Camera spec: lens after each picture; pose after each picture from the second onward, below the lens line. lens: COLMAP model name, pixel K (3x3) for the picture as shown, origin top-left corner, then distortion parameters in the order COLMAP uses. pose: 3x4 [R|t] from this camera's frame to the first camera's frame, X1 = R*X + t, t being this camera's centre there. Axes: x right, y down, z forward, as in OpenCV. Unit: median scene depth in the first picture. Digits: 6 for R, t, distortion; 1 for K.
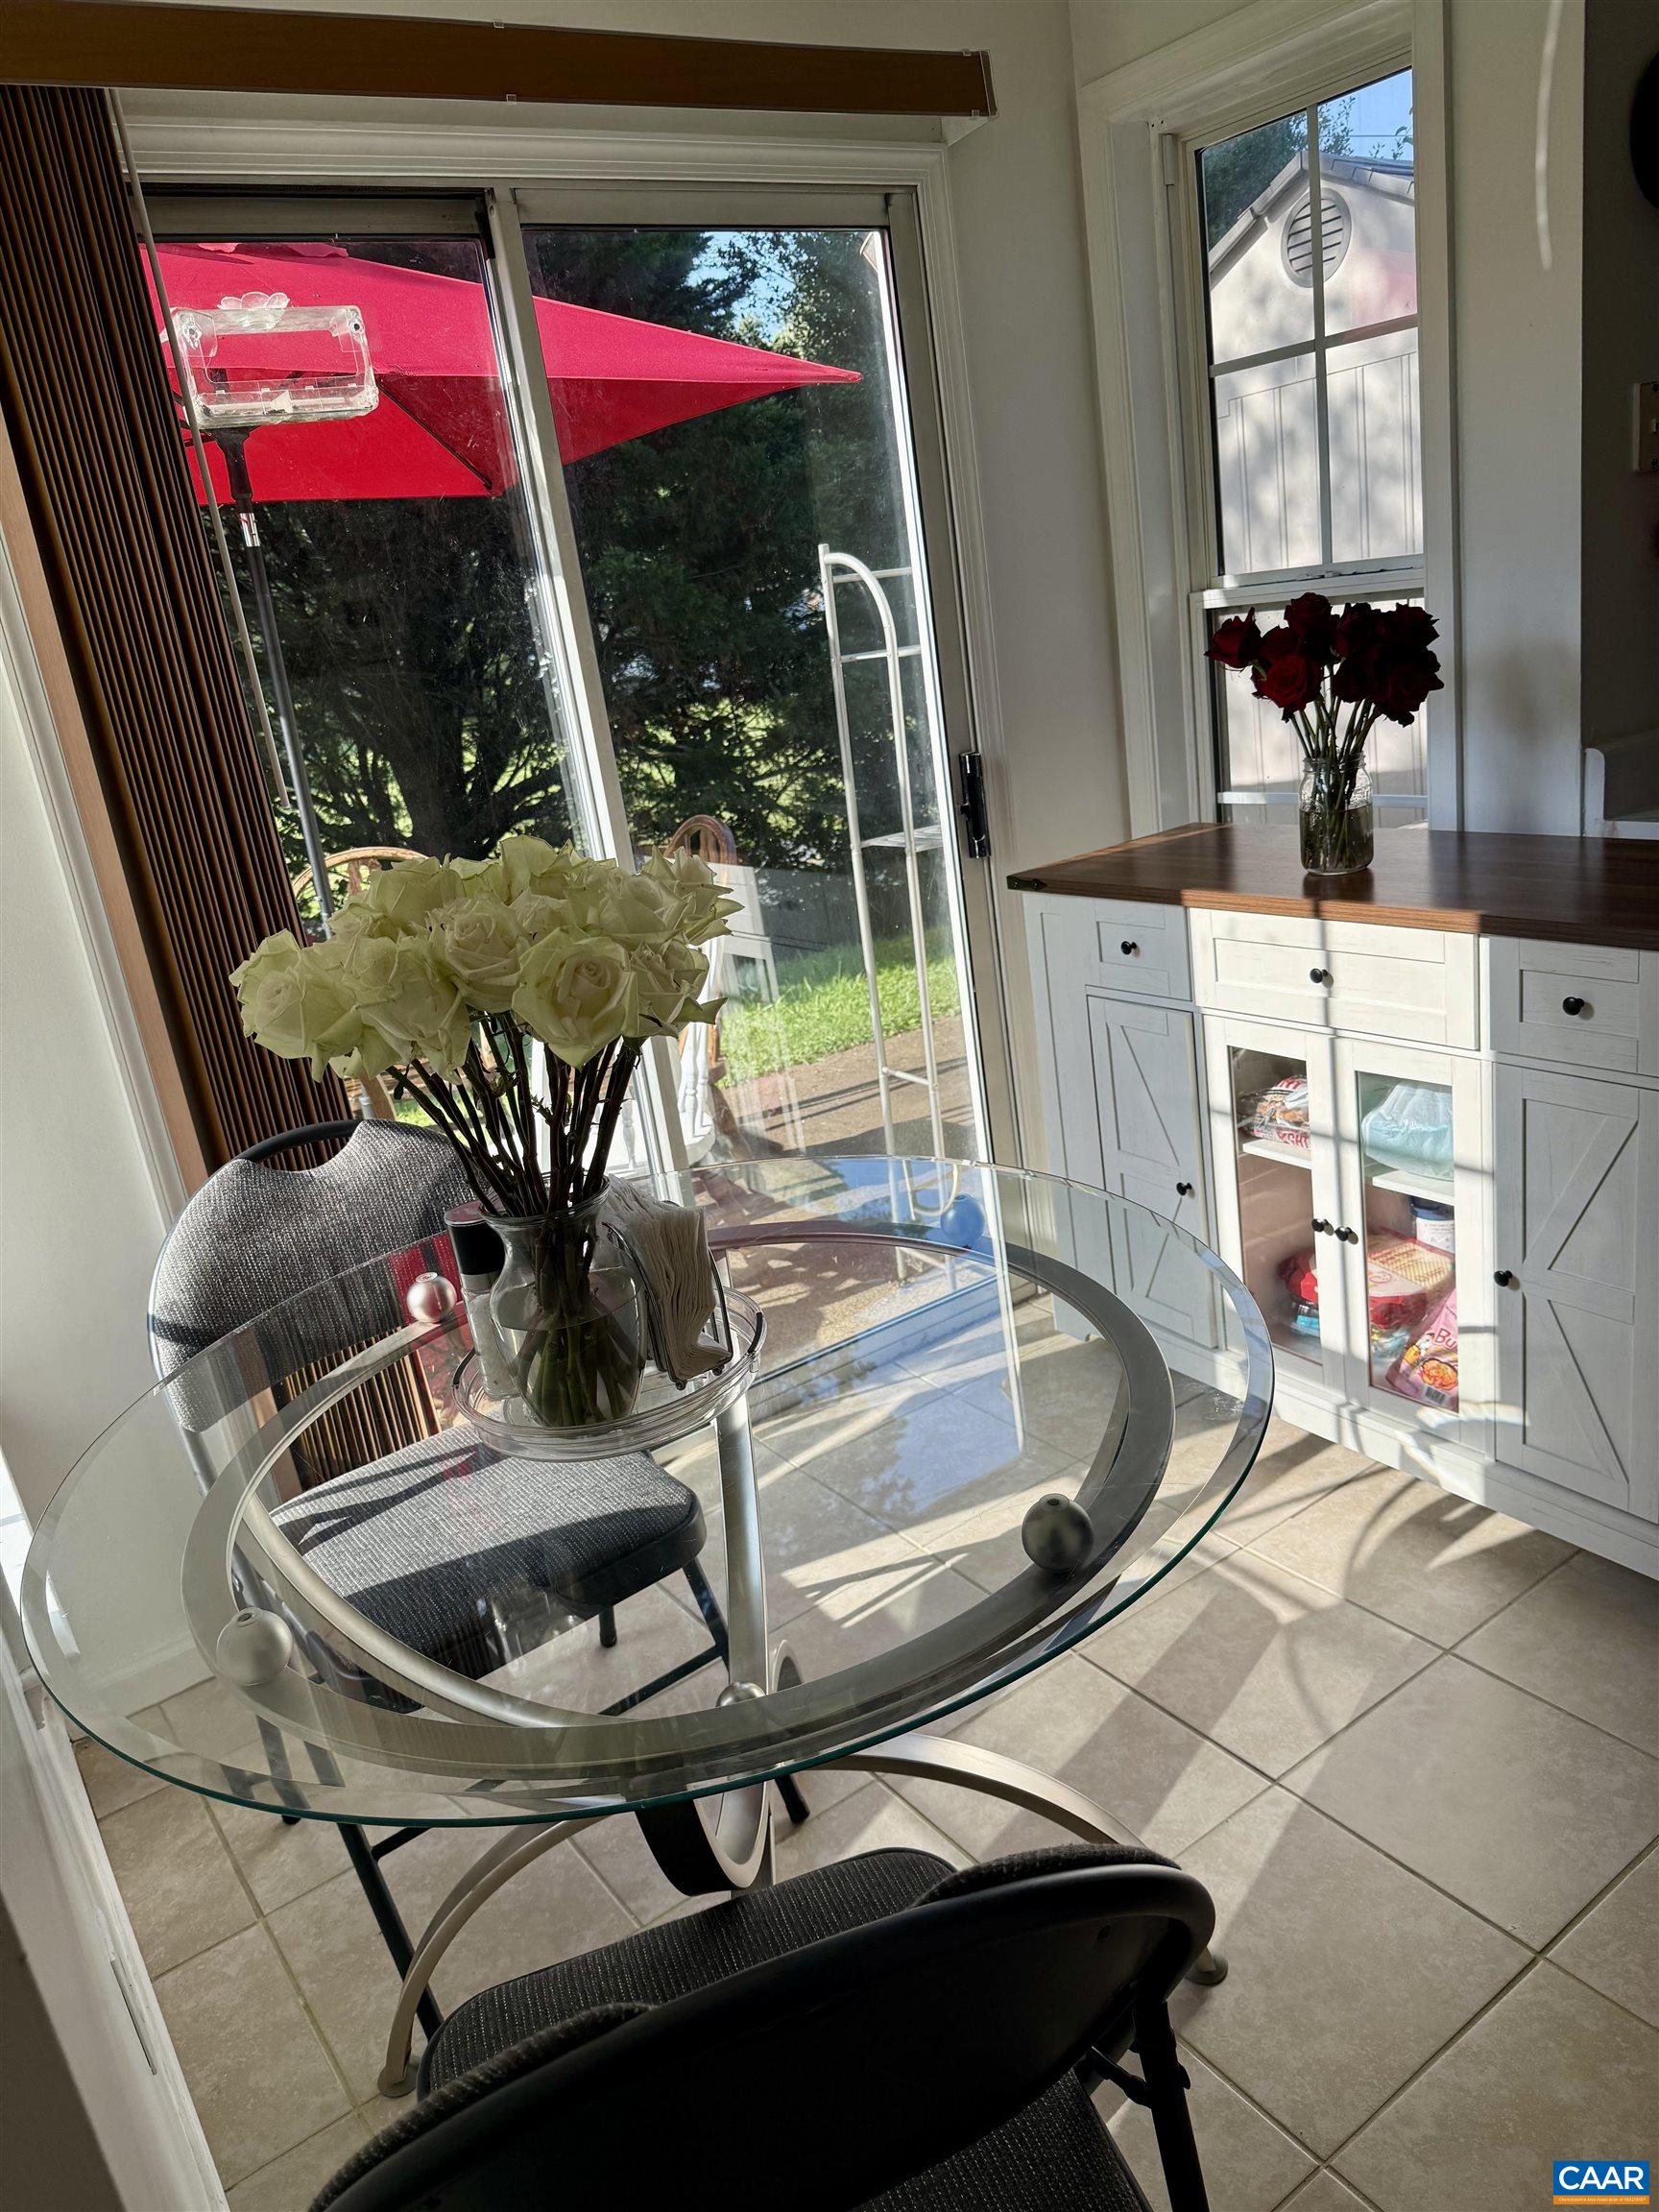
lens RADIAL K [[1556.8, 0, 837.0], [0, 1556.8, 1105.9], [0, 0, 1]] dist [0.145373, -0.244181]
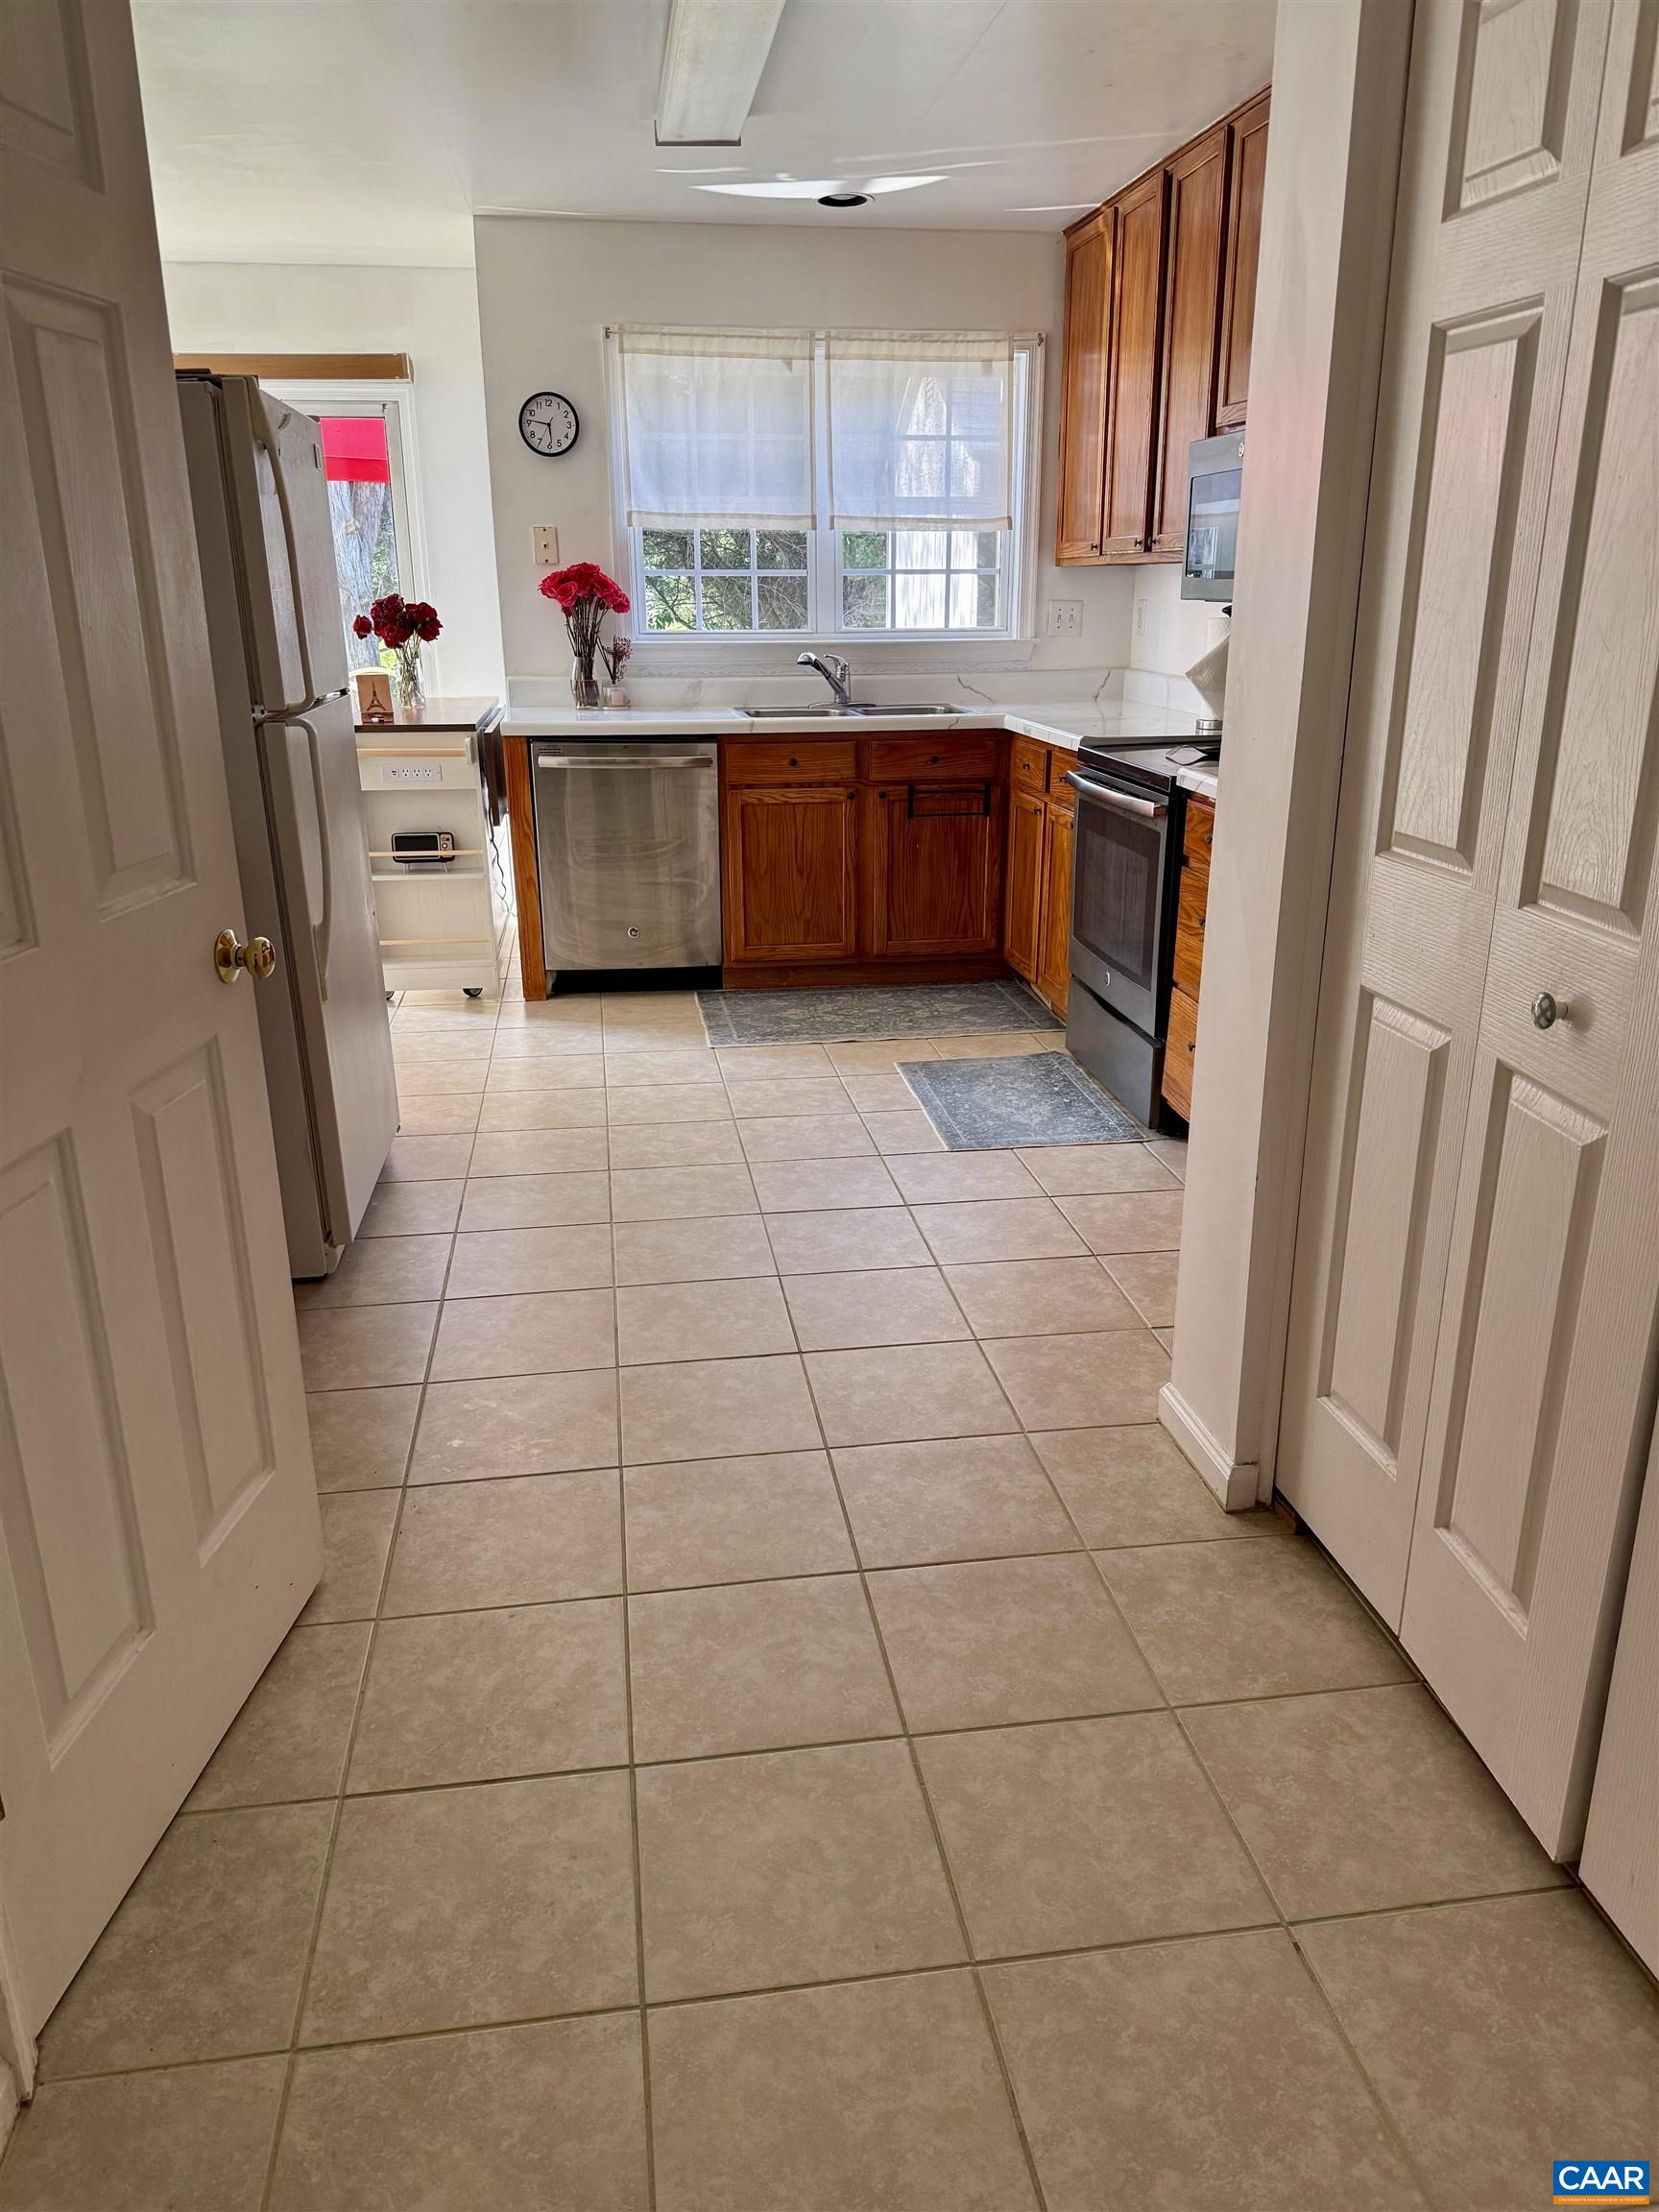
lens RADIAL K [[1538.6, 0, 829.5], [0, 1538.6, 1106.0], [0, 0, 1]] dist [0.186822, -0.371370]
pose [[0.881595, 0.267535, -0.388863, 1.950437], [-0.251113, 0.963428, 0.093532, 0.057048], [0.399665, 0.015191, 0.916536, -0.949463]]
